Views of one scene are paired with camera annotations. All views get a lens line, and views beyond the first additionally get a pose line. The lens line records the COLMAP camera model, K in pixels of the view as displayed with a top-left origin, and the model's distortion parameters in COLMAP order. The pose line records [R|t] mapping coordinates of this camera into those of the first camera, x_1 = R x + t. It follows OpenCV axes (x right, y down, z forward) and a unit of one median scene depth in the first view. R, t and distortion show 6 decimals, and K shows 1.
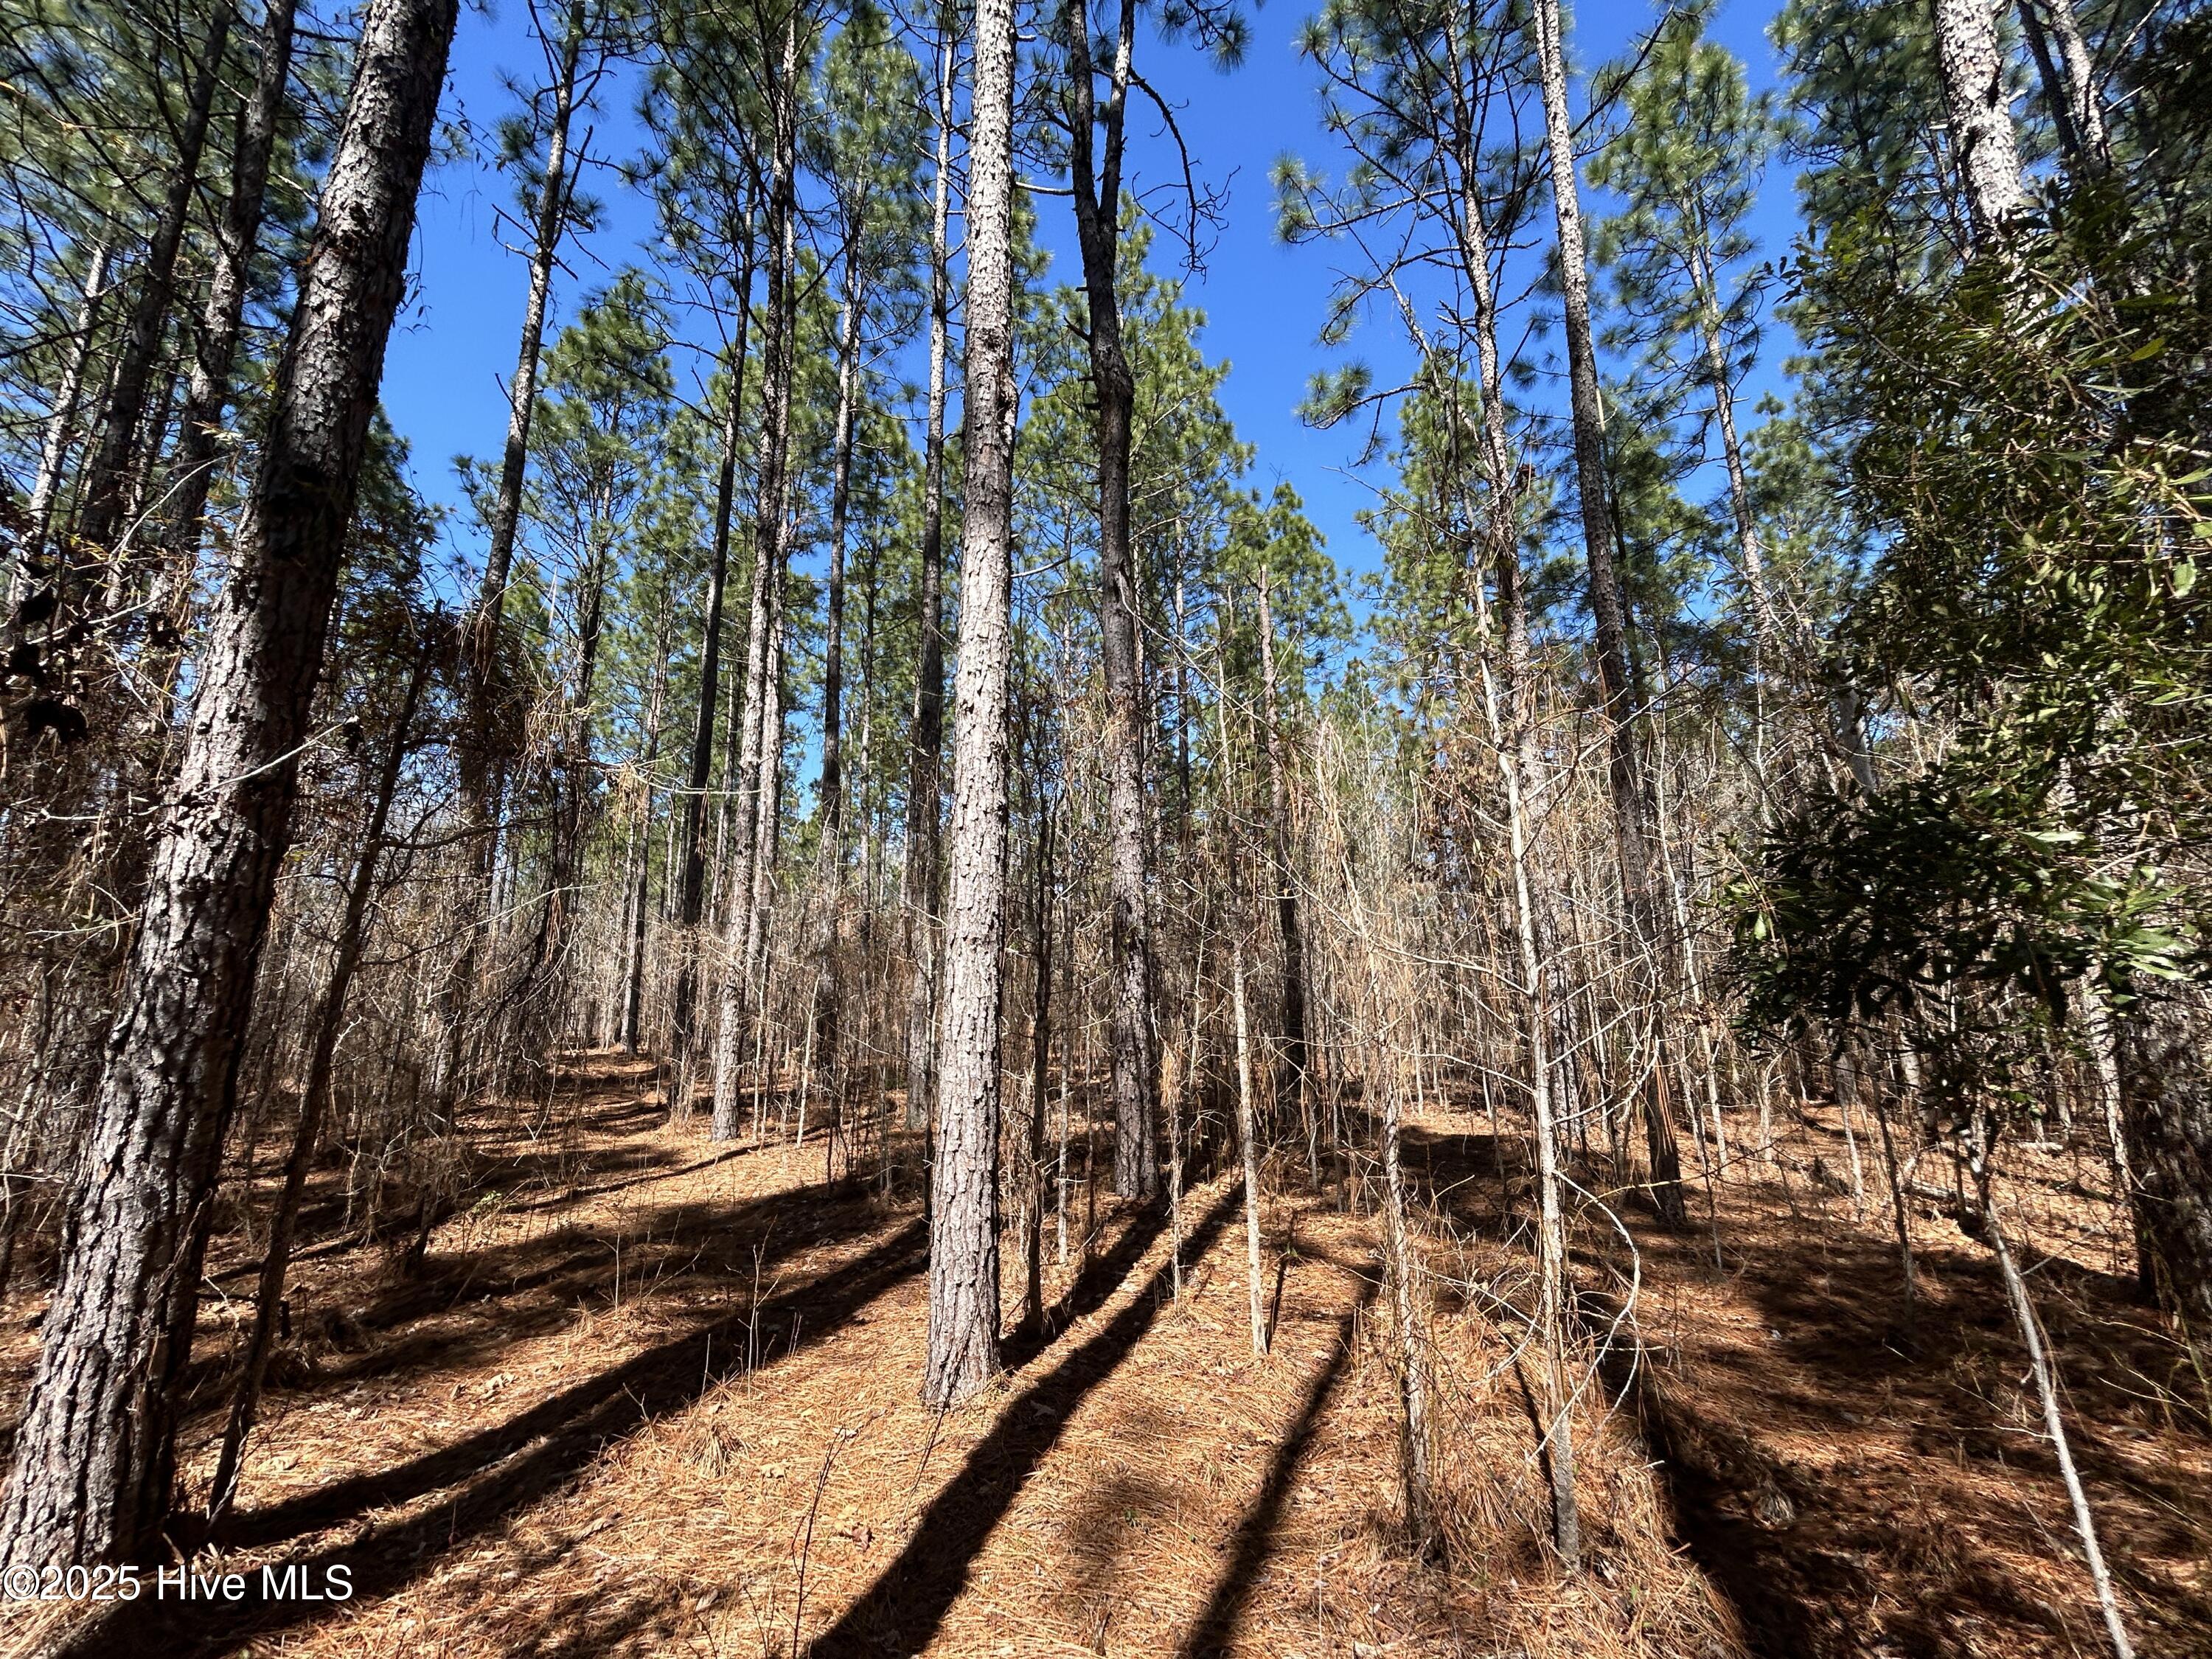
lens RADIAL K [[891.2, 0, 1099.1], [0, 891.2, 827.1], [0, 0, 1]] dist [-0.001250, 0.001385]
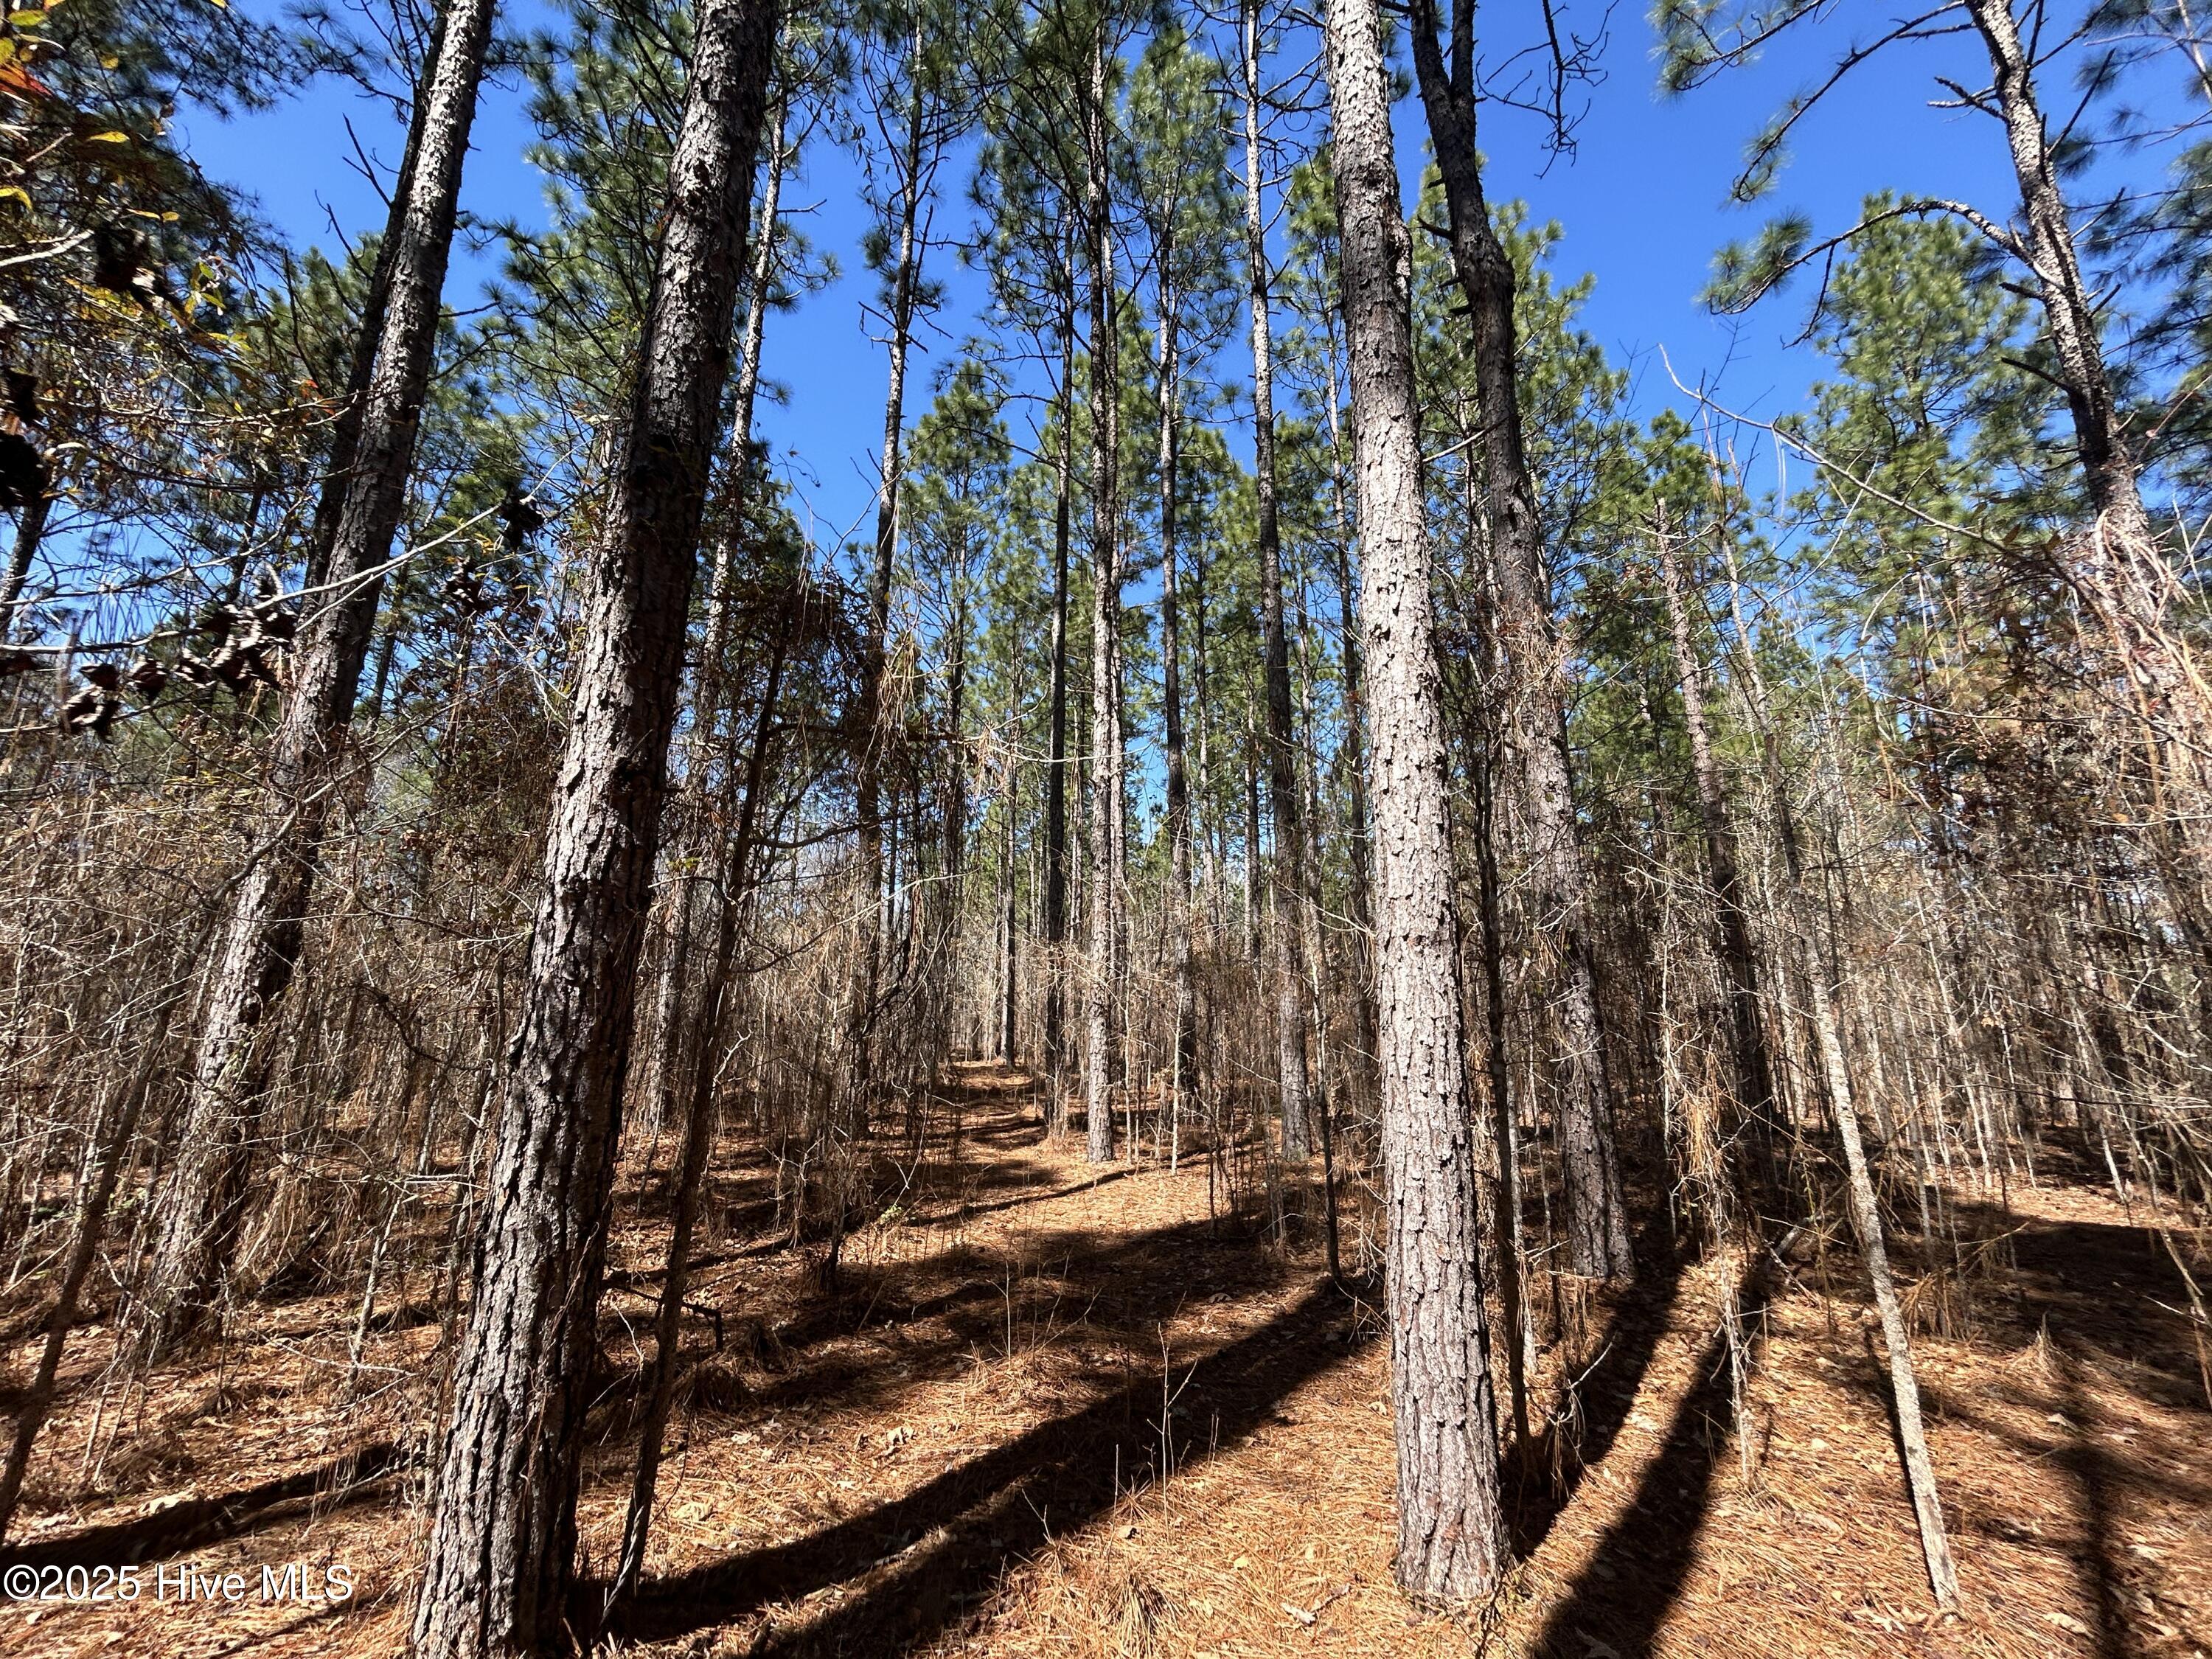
lens RADIAL K [[891.2, 0, 1108.3], [0, 891.2, 830.3], [0, 0, 1]] dist [-0.001250, 0.001385]
pose [[0.933798, -0.063019, -0.352208, -0.083958], [0.056821, 0.997994, -0.027919, 0.031629], [0.353261, 0.006058, 0.935505, 0.161777]]
